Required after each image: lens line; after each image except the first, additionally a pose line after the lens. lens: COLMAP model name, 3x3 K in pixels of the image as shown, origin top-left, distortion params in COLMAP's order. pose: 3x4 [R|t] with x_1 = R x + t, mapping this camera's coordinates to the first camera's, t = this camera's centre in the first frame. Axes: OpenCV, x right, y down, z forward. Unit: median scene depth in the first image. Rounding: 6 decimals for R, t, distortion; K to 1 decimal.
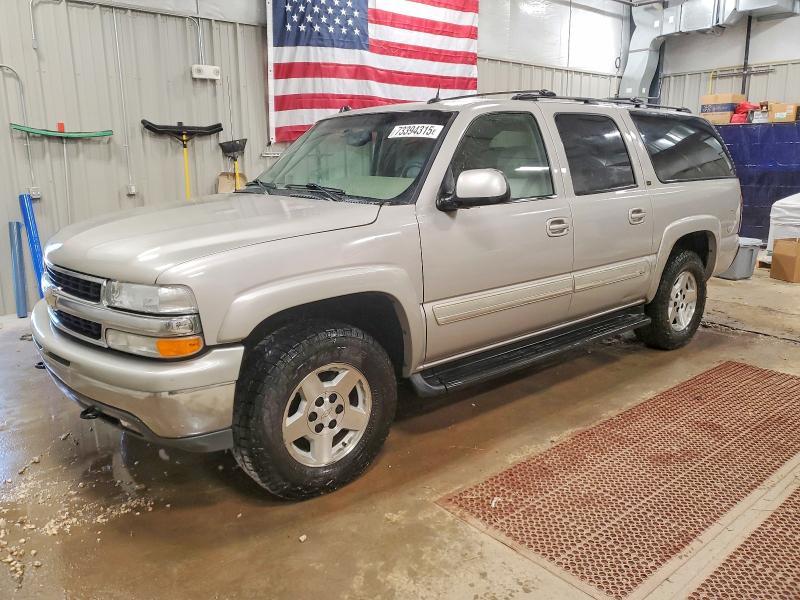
lens RADIAL K [[621.7, 0, 400.0], [0, 621.7, 300.0], [0, 0, 1]] dist [0.003958, -0.000704]
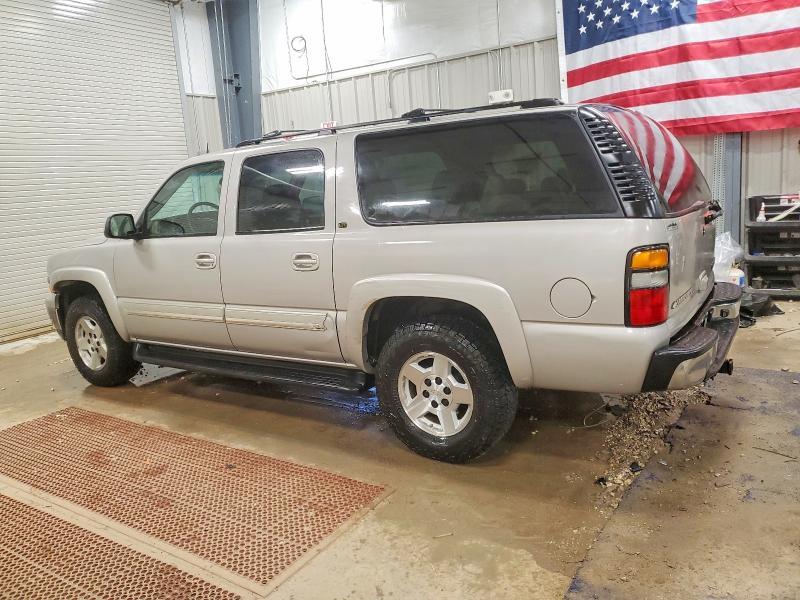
lens RADIAL K [[621.7, 0, 400.0], [0, 621.7, 300.0], [0, 0, 1]] dist [0.003958, -0.000704]
pose [[0.279242, 0.175909, -0.943970, 1.183075], [-0.142972, 0.979735, 0.140281, -0.211722], [0.949517, 0.095789, 0.298733, 0.817089]]
